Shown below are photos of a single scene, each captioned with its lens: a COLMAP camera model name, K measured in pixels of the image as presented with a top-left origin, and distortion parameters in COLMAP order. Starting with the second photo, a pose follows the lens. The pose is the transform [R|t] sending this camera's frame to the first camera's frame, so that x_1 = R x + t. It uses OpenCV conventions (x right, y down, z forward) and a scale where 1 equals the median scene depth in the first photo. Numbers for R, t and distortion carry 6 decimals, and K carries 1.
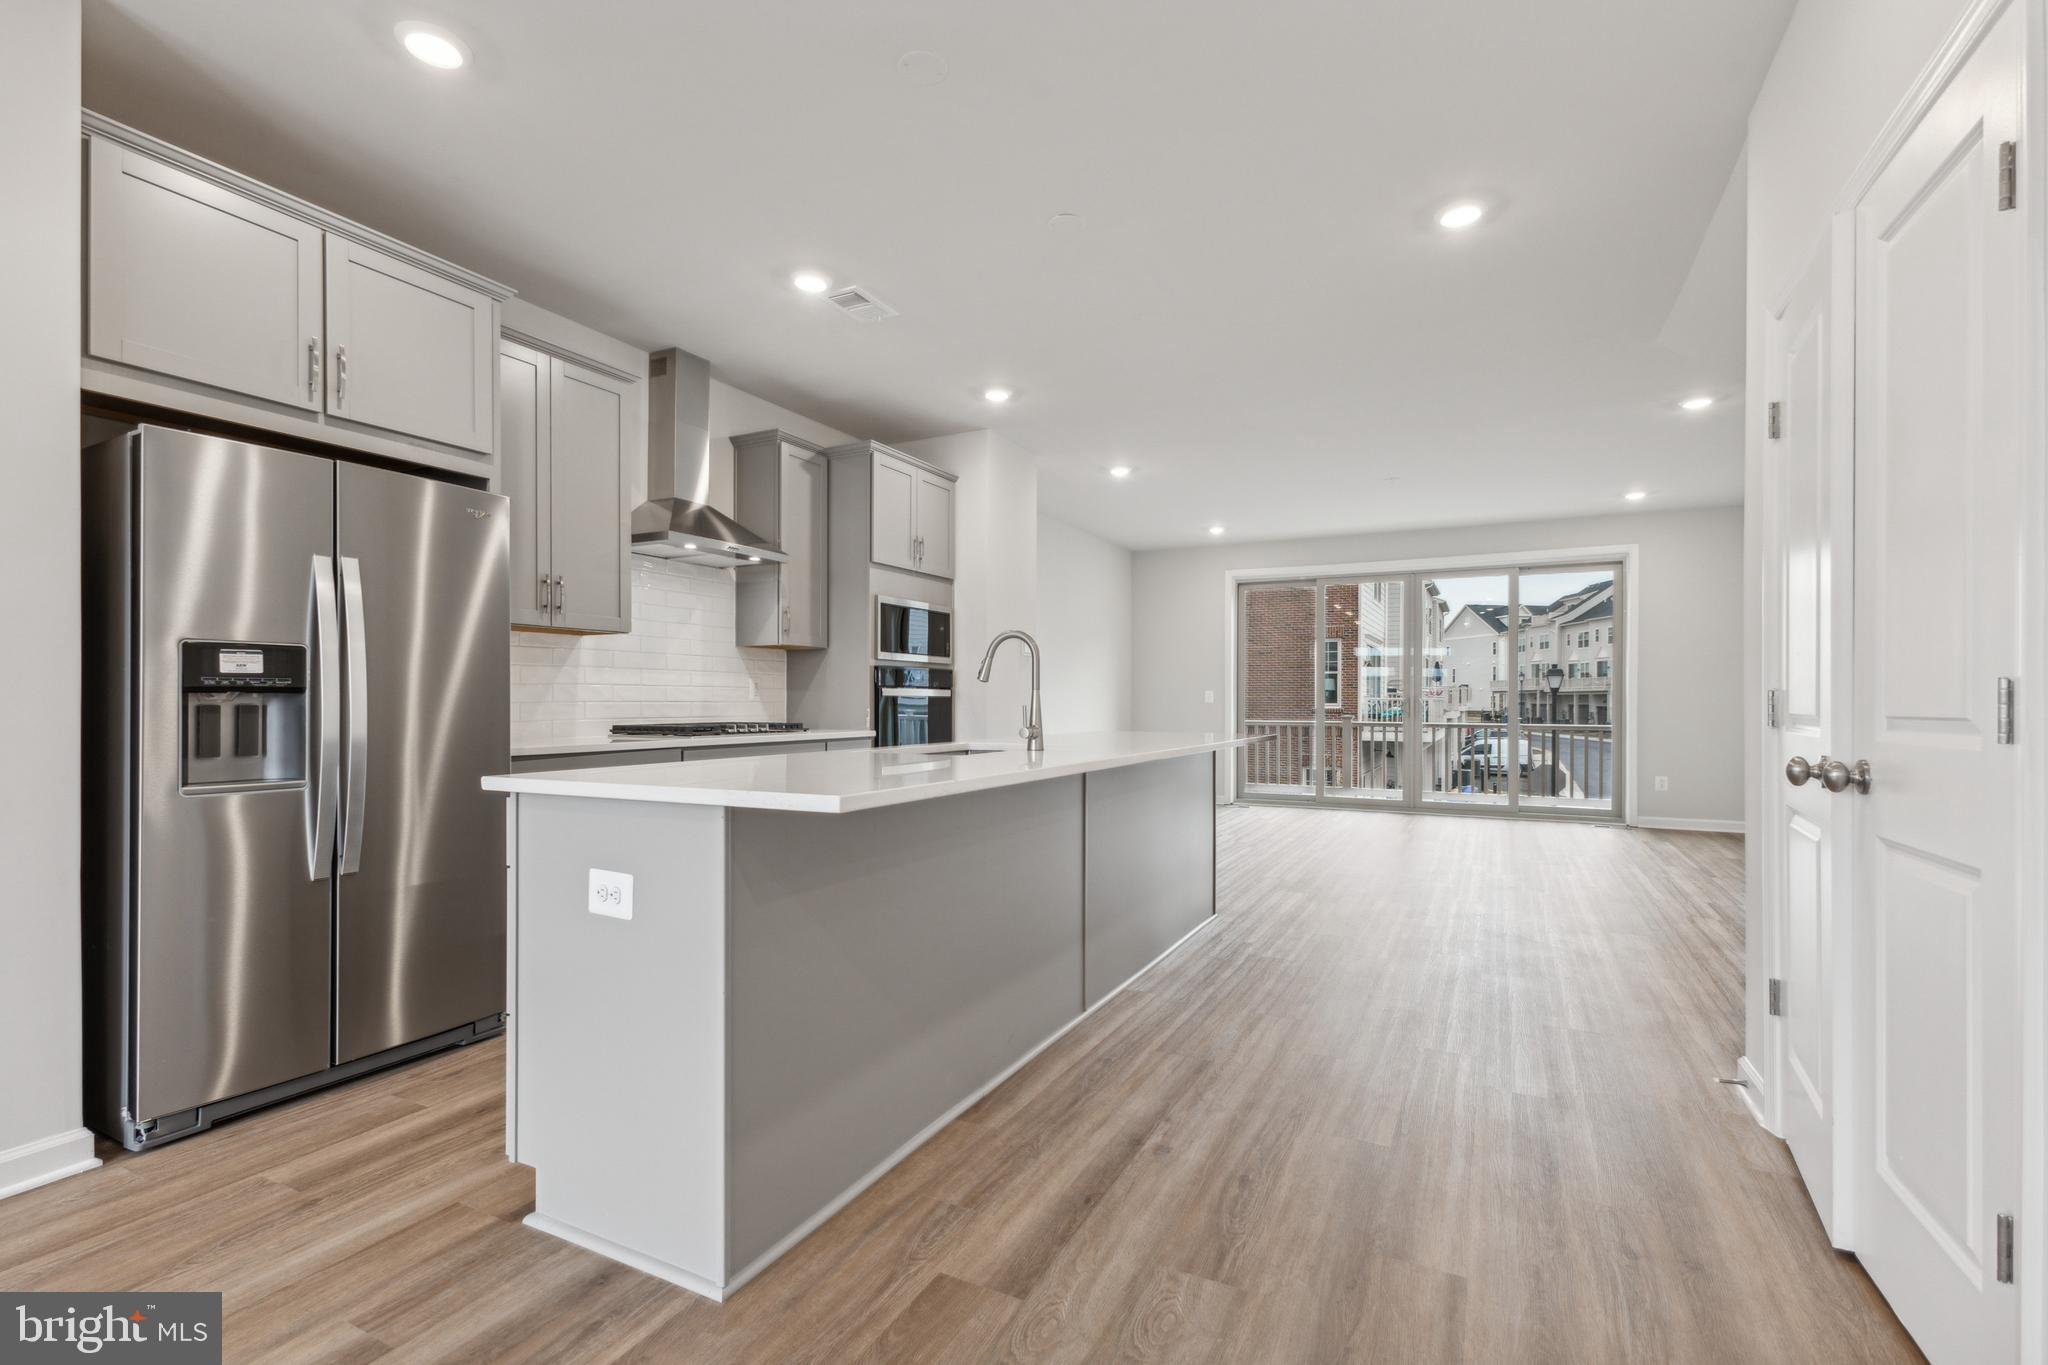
lens RADIAL K [[905.7, 0, 1027.2], [0, 905.7, 696.4], [0, 0, 1]] dist [-0.004141, -0.000089]
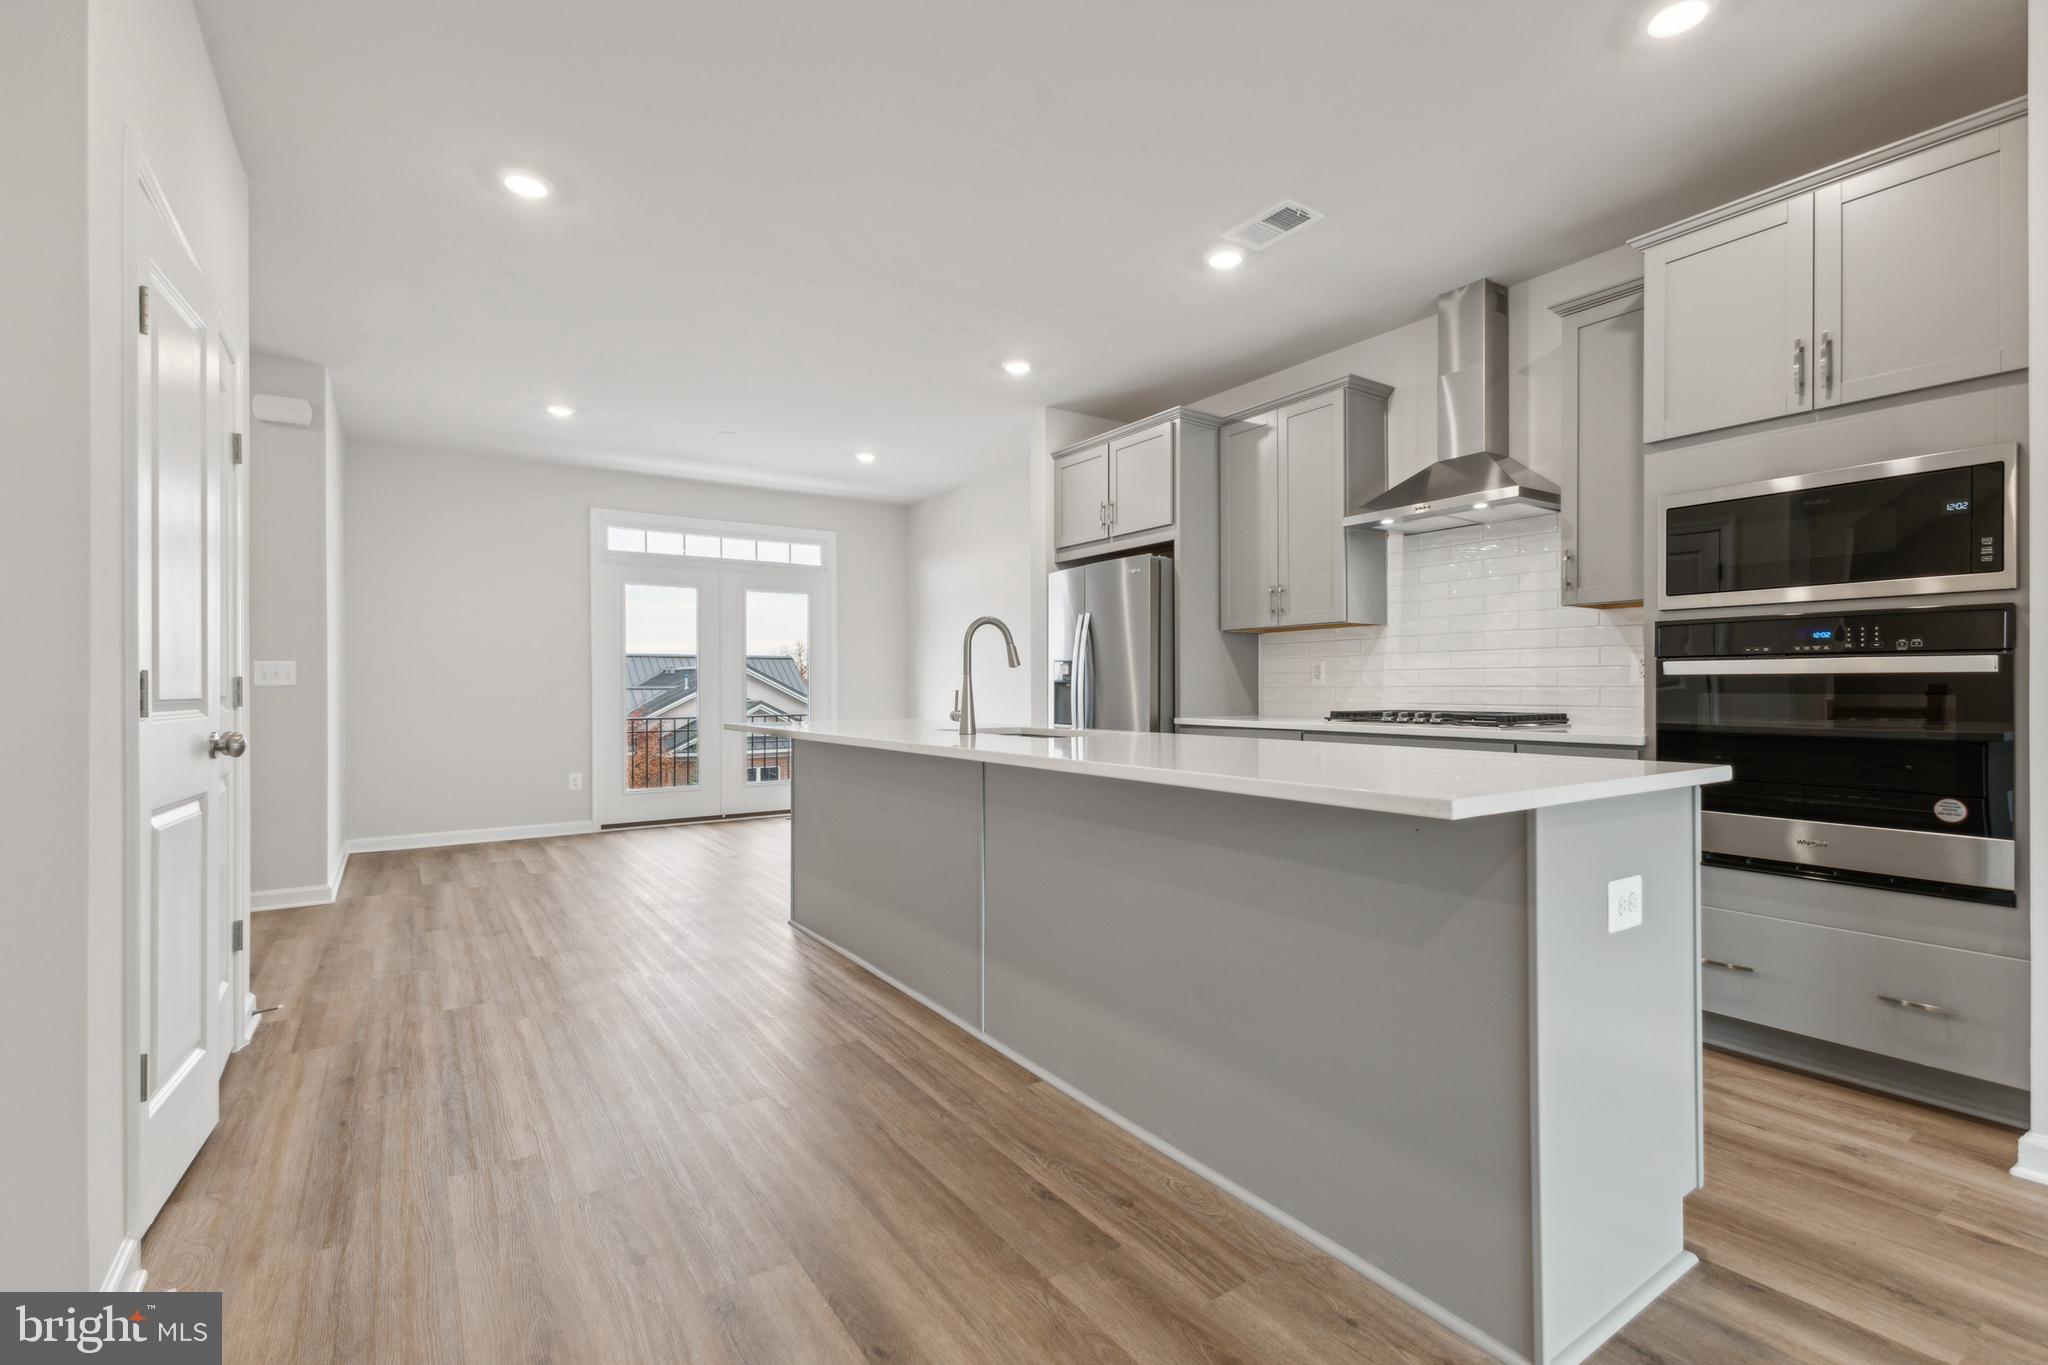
lens RADIAL K [[905.7, 0, 1025.0], [0, 905.7, 689.5], [0, 0, 1]] dist [-0.004141, -0.000089]
pose [[-0.466059, -0.001530, -0.884752, 0.643498], [0.004947, 0.999978, -0.004335, 0.010924], [0.884740, -0.006397, -0.466041, 1.119704]]
